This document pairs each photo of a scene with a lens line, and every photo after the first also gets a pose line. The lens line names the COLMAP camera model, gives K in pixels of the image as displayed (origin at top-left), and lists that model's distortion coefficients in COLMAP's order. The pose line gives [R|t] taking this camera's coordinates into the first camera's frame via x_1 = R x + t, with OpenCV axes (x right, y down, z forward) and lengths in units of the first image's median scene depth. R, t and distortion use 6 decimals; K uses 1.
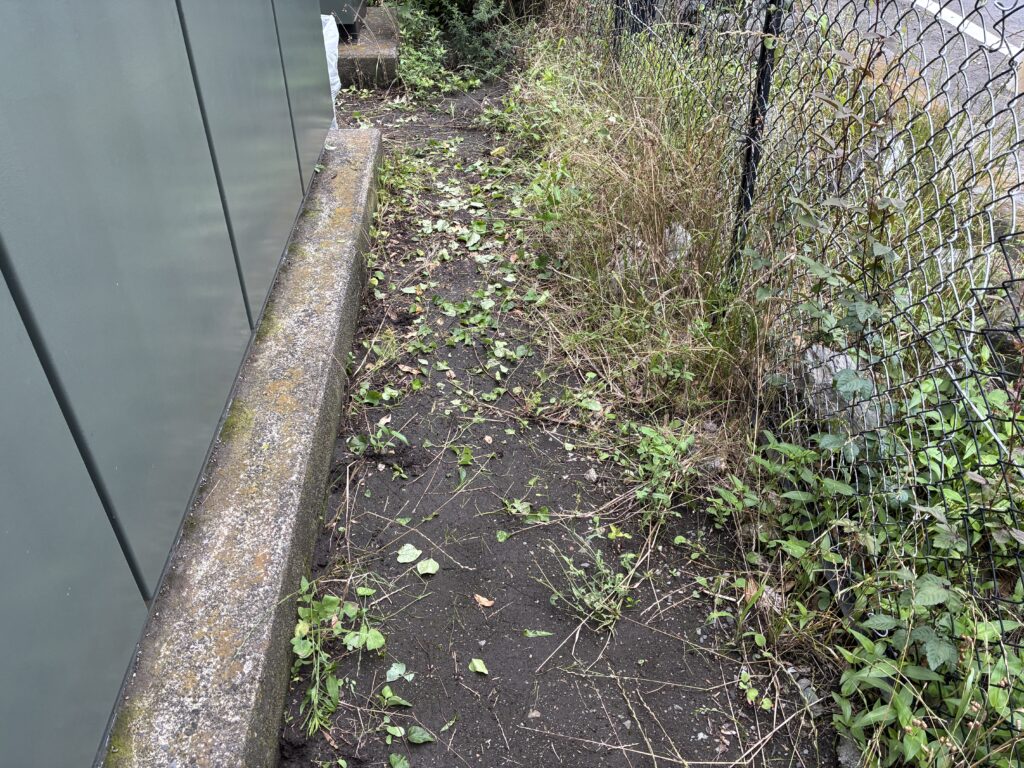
lens RADIAL K [[780.4, 0, 512.0], [0, 780.4, 384.5], [0, 0, 1]] dist [0.053836, -0.069894]
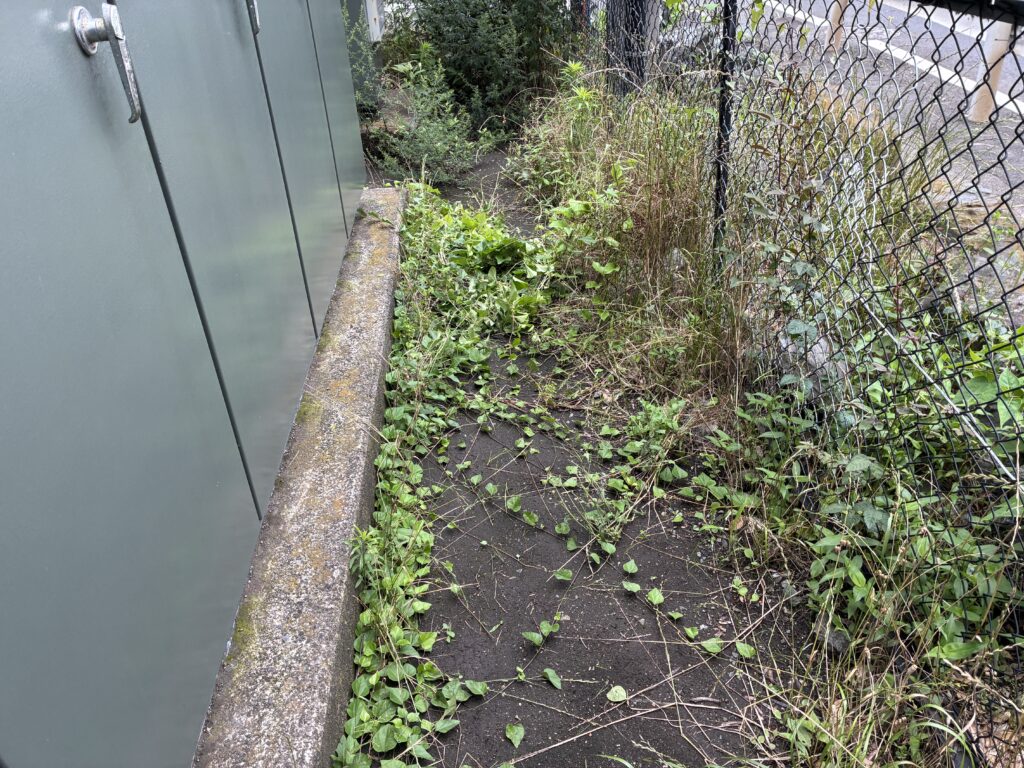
lens RADIAL K [[780.4, 0, 510.1], [0, 780.4, 386.9], [0, 0, 1]] dist [0.053836, -0.069894]
pose [[0.998357, -0.051196, -0.025724, -0.006964], [0.048812, 0.995097, -0.086022, 0.153445], [0.030002, 0.084625, 0.995961, -0.233044]]
